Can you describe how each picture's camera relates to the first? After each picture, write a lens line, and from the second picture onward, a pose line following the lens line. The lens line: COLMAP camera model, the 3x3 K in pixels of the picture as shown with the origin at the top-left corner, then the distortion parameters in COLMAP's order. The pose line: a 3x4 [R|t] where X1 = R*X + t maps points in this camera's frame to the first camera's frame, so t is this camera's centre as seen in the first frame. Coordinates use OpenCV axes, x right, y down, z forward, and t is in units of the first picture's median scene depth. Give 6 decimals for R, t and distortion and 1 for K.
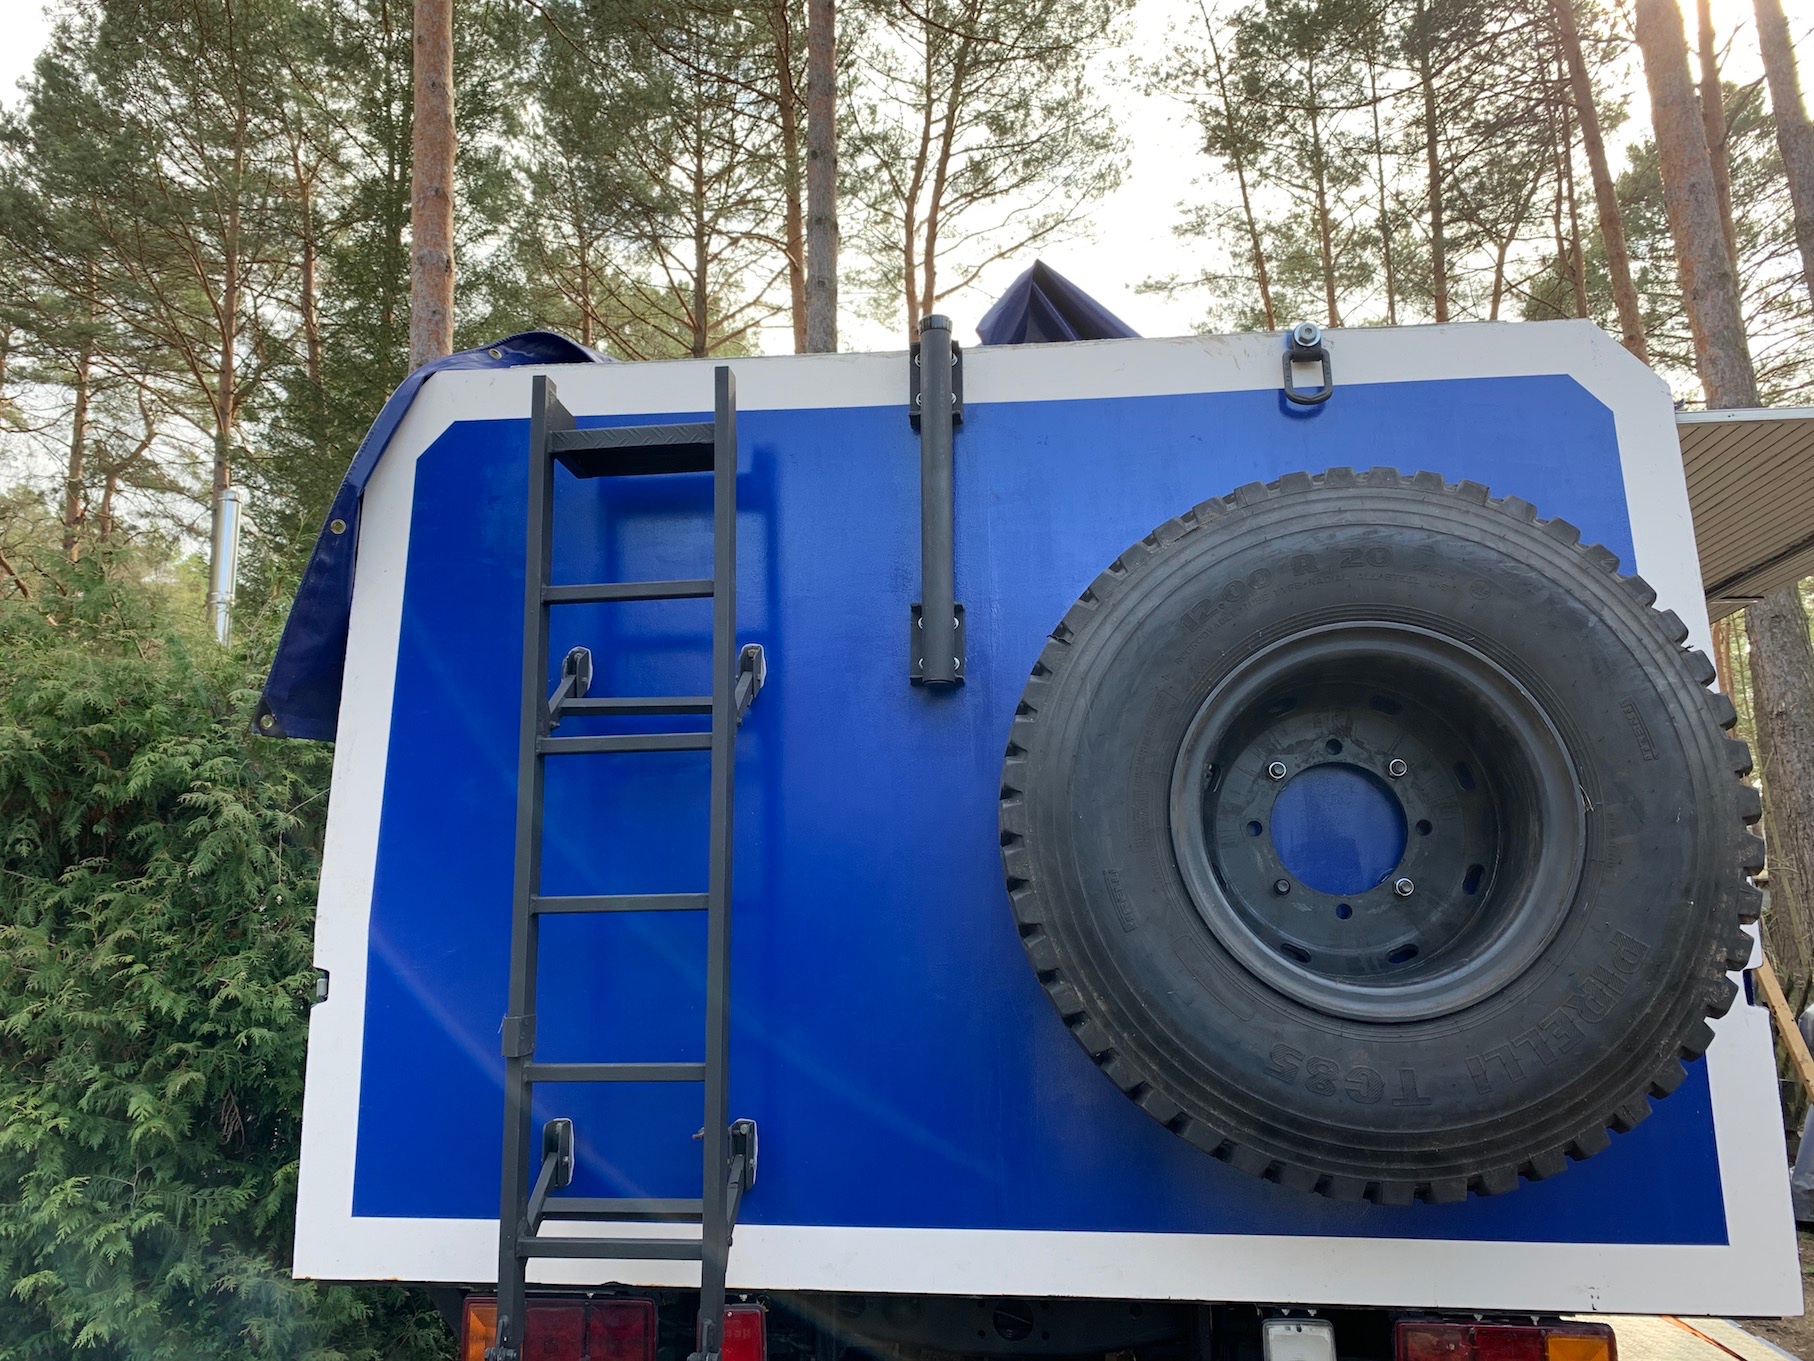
lens RADIAL K [[1382.3, 0, 907.0], [0, 1382.3, 680.5], [0, 0, 1]] dist [0.057090, -0.067239]
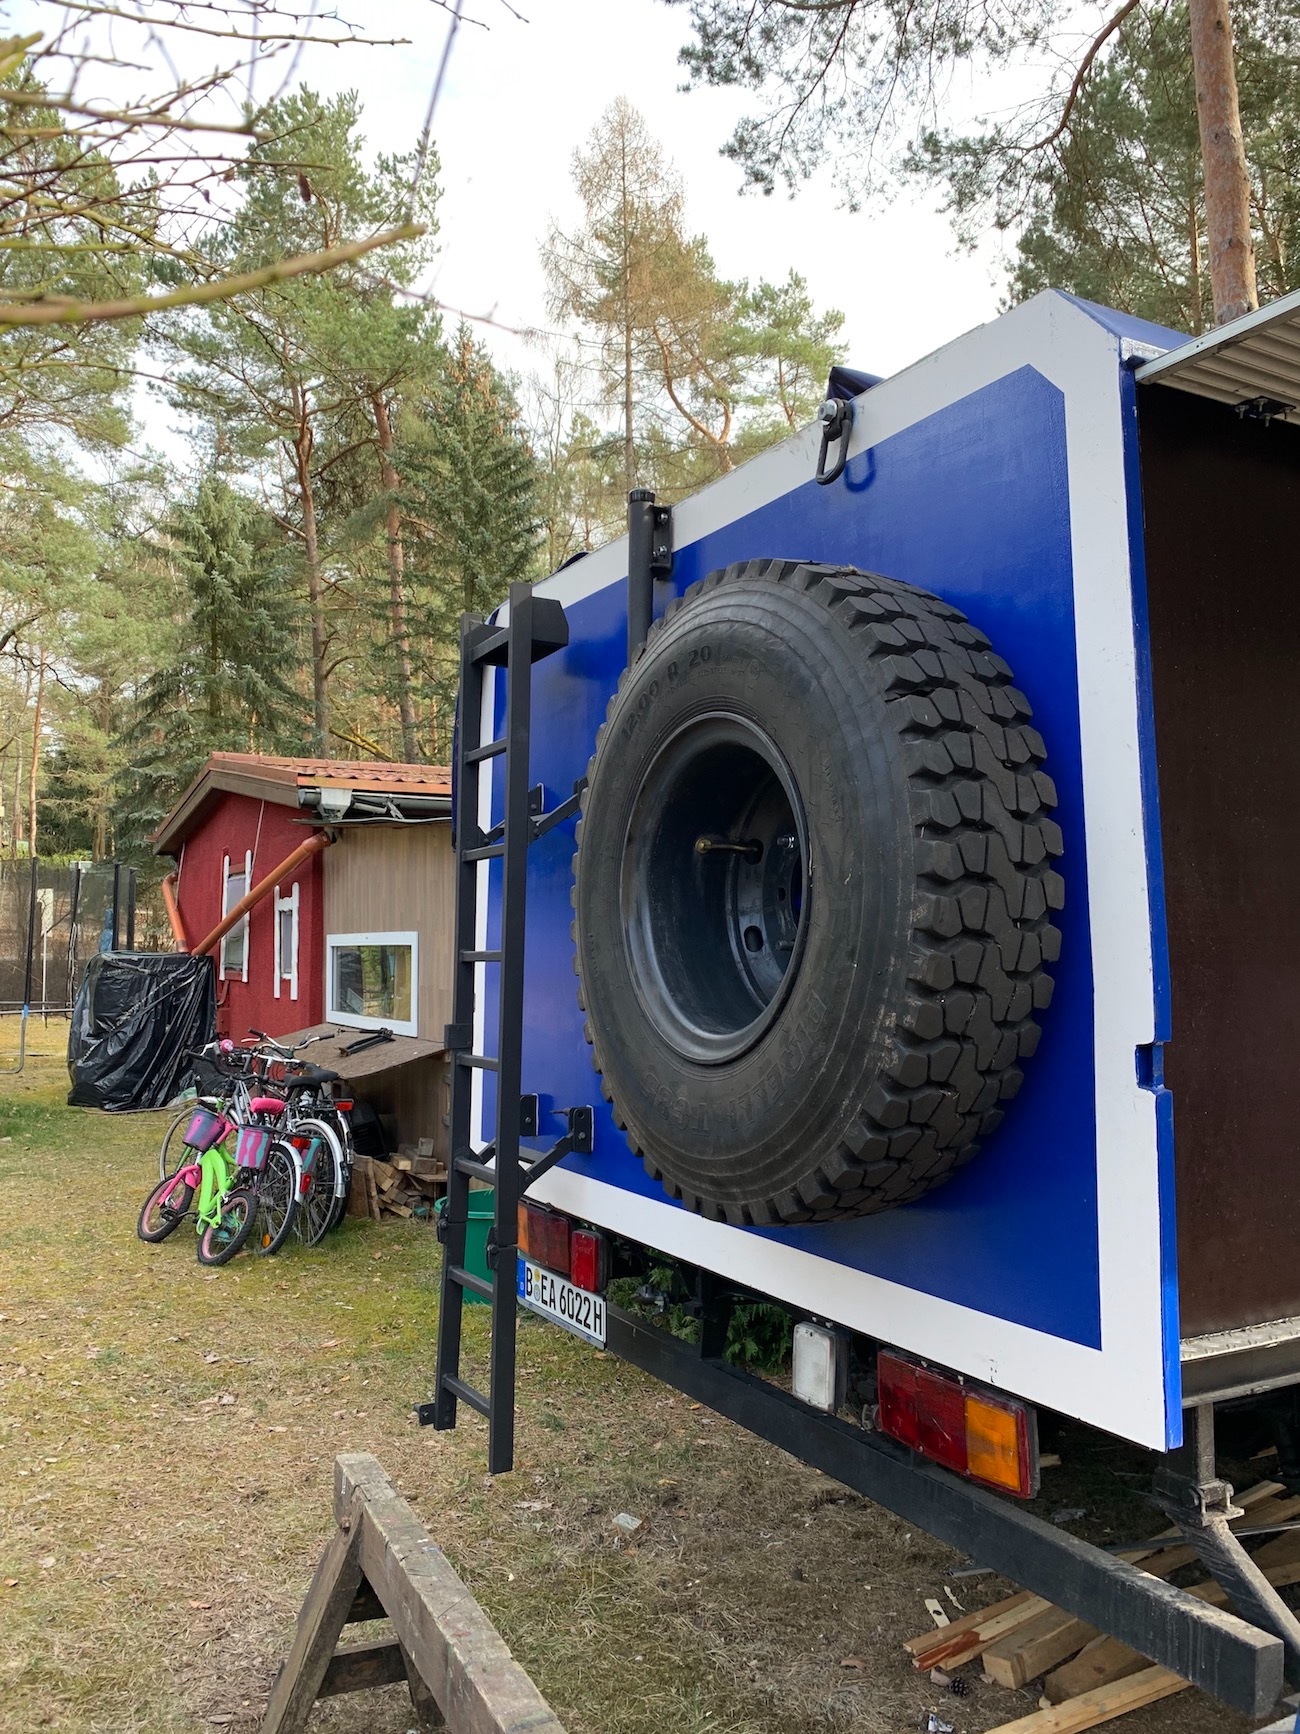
lens RADIAL K [[1321.3, 0, 645.0], [0, 1321.3, 856.8], [0, 0, 1]] dist [0.057090, -0.067239]
pose [[0.571911, -0.056713, -0.818353, 1.127484], [0.134100, 0.990651, 0.025063, 0.036850], [0.809280, -0.124075, 0.574170, 0.325584]]
